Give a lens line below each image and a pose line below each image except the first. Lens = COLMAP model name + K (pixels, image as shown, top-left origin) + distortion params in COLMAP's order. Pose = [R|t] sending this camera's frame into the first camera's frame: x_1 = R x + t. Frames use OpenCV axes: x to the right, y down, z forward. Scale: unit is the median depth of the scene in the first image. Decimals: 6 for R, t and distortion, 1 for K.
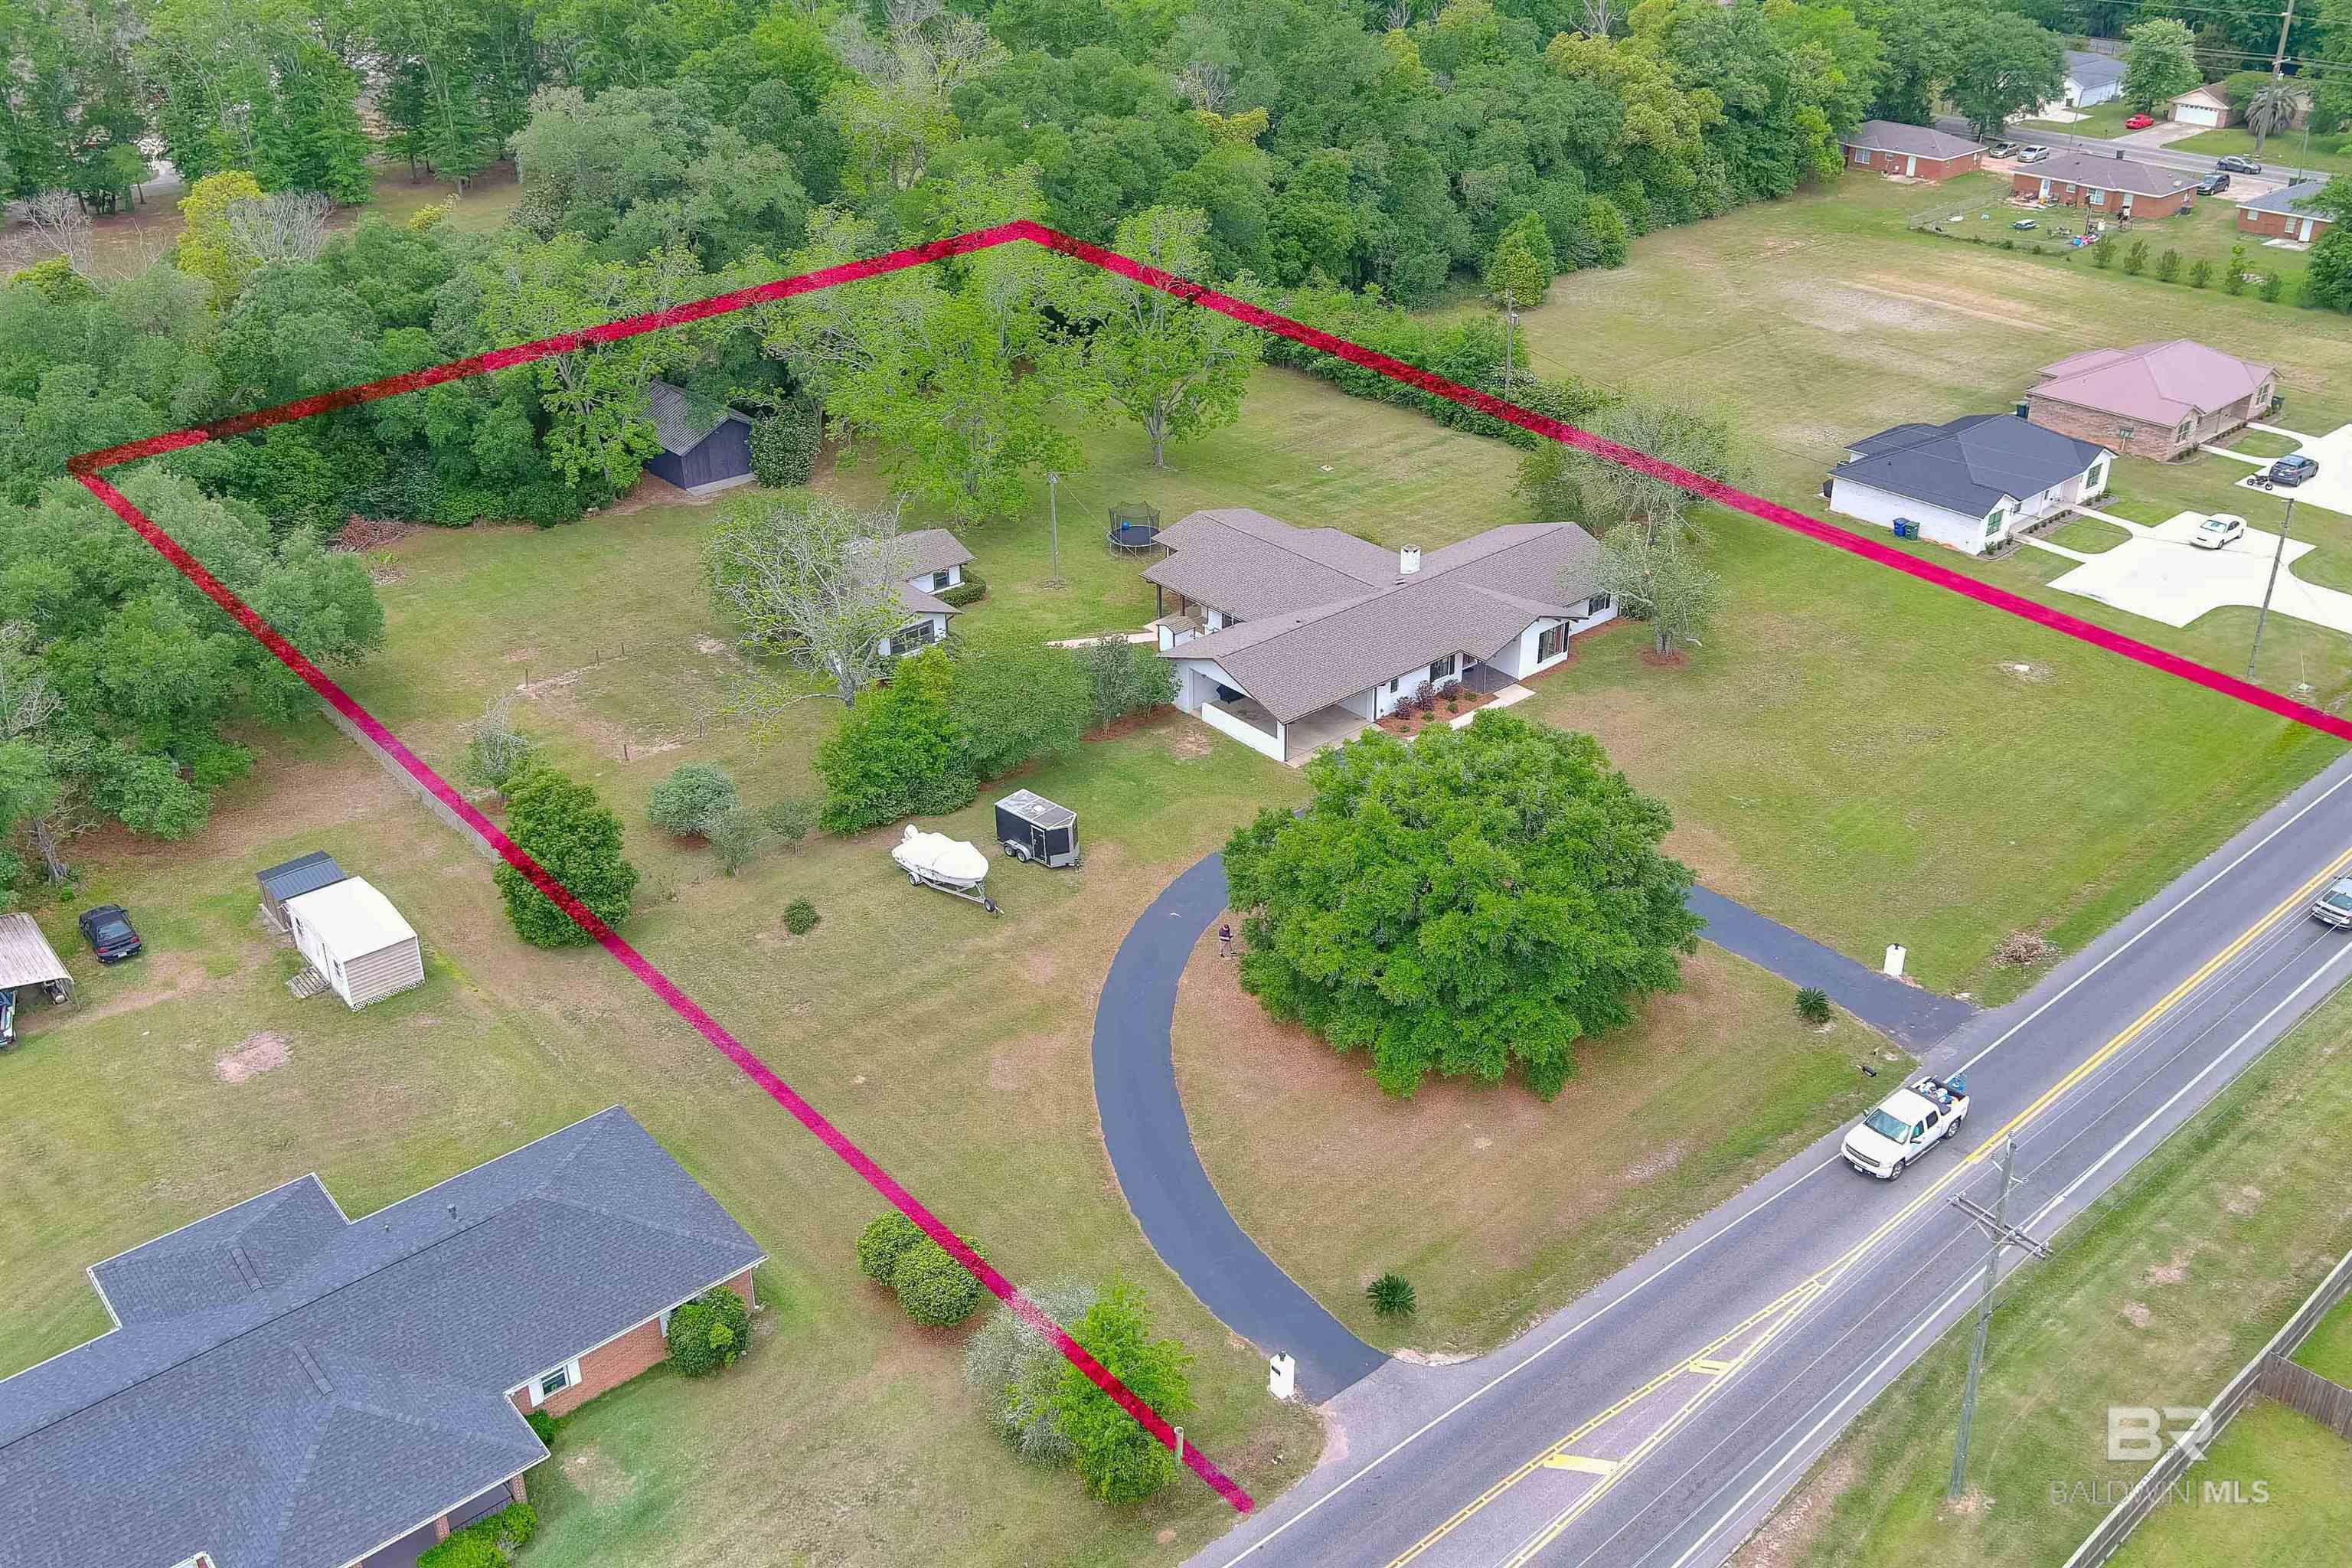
lens RADIAL K [[1937.1, 0, 1176.0], [0, 1937.1, 784.0], [0, 0, 1]] dist [0.022880, 0.008425]
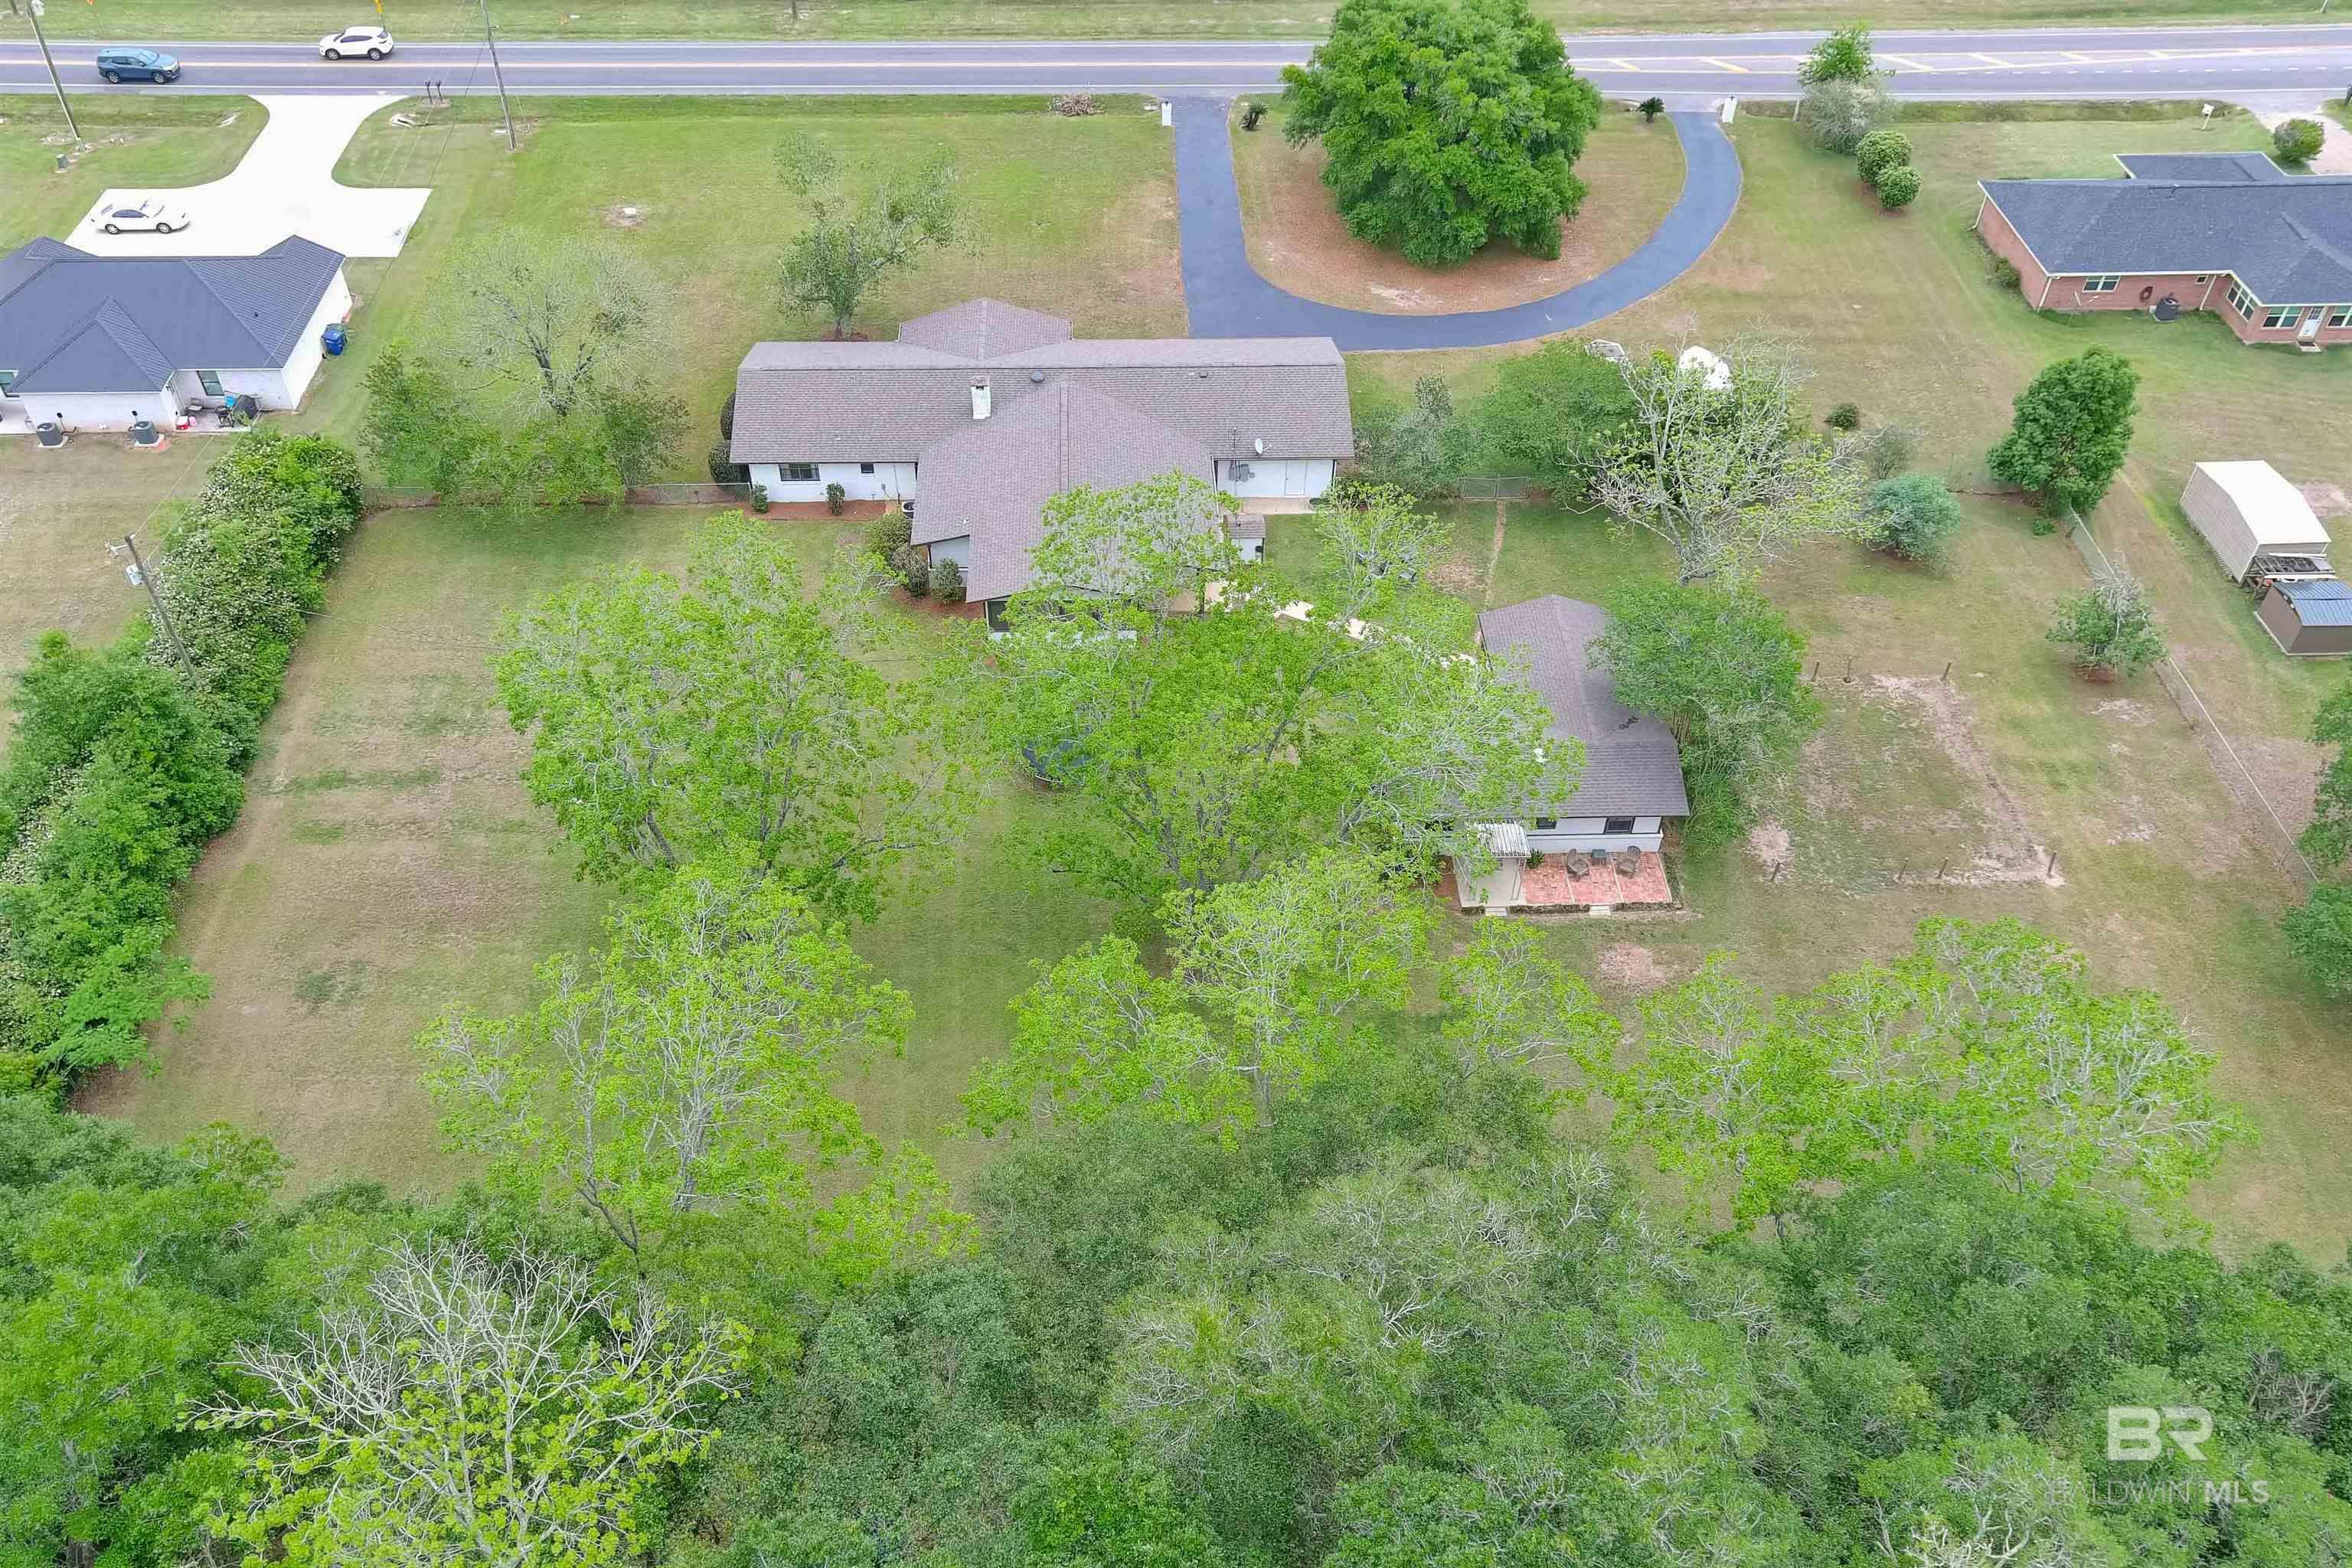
lens RADIAL K [[1937.1, 0, 1176.0], [0, 1937.1, 784.0], [0, 0, 1]] dist [0.022880, 0.008425]
pose [[-0.787890, -0.424822, 0.445821, -0.478776], [0.293557, 0.377305, 0.878331, -0.951955], [-0.541345, 0.822901, -0.172565, 1.572489]]
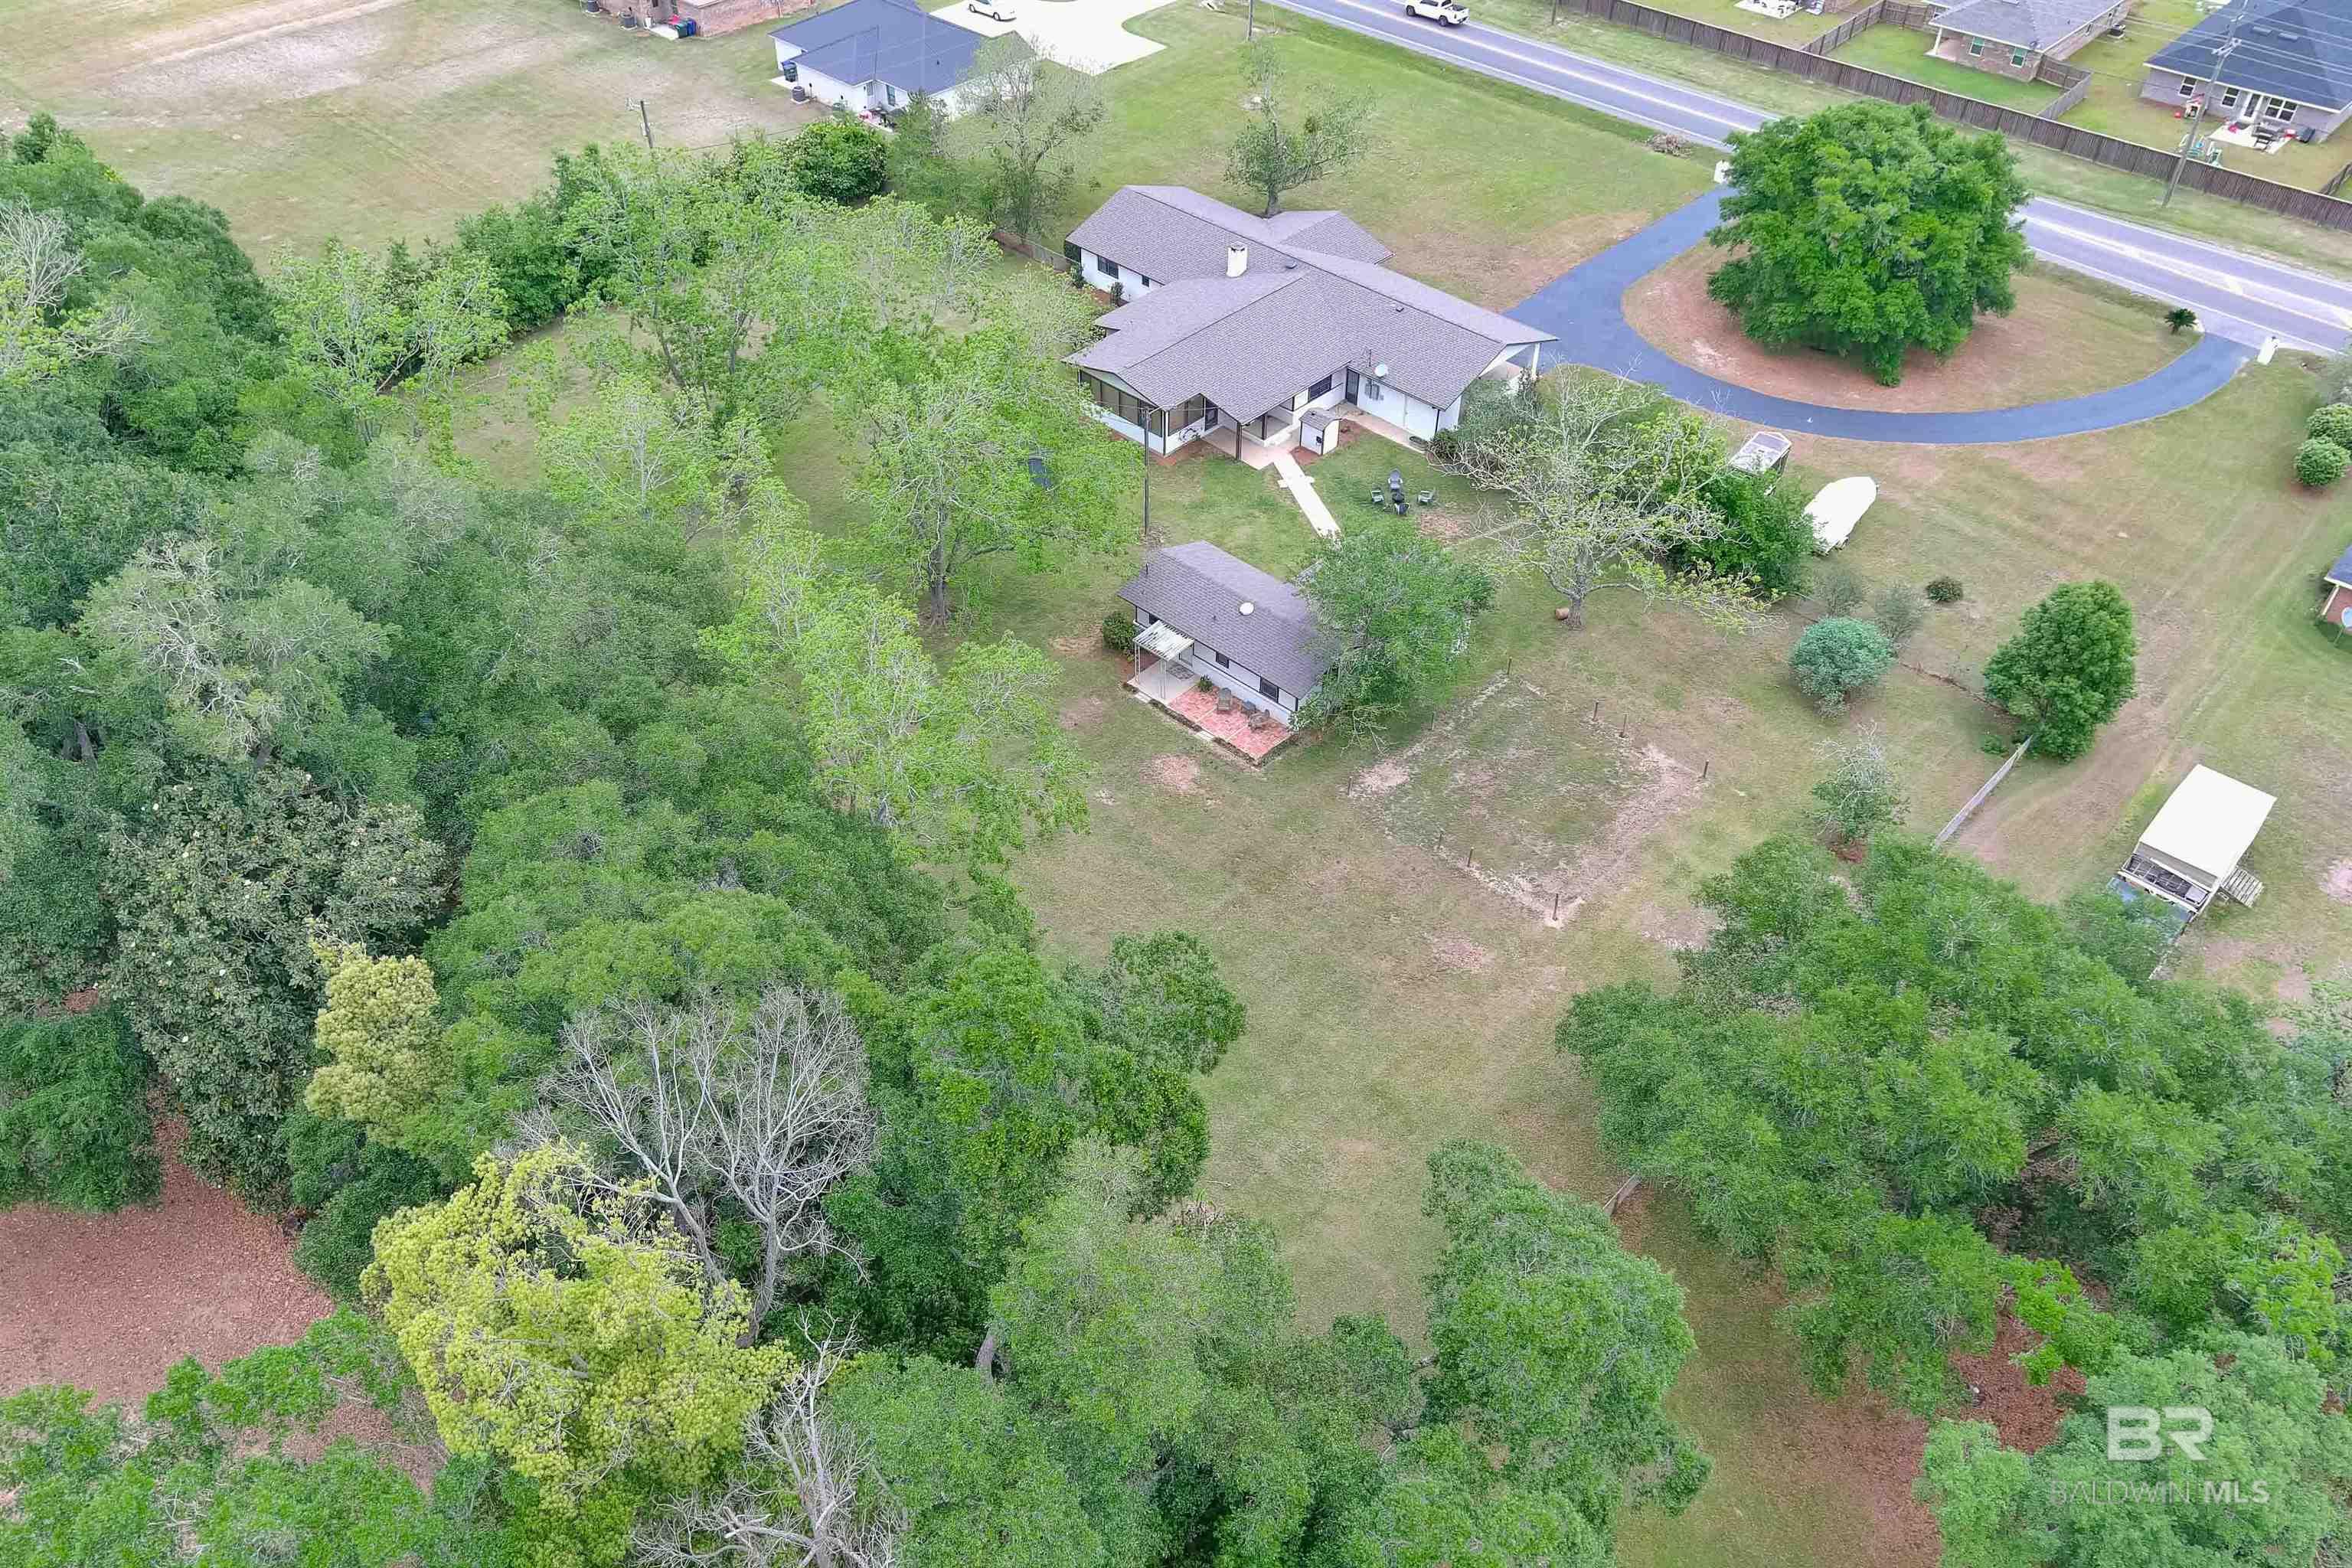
lens RADIAL K [[1863.5, 0, 1143.5], [0, 1863.5, 827.1], [0, 0, 1]] dist [0.020496, 0.001356]
pose [[-0.103548, -0.669645, 0.735427, -1.010500], [0.481922, 0.613032, 0.626053, -0.727511], [-0.870074, 0.419245, 0.259238, 1.169596]]
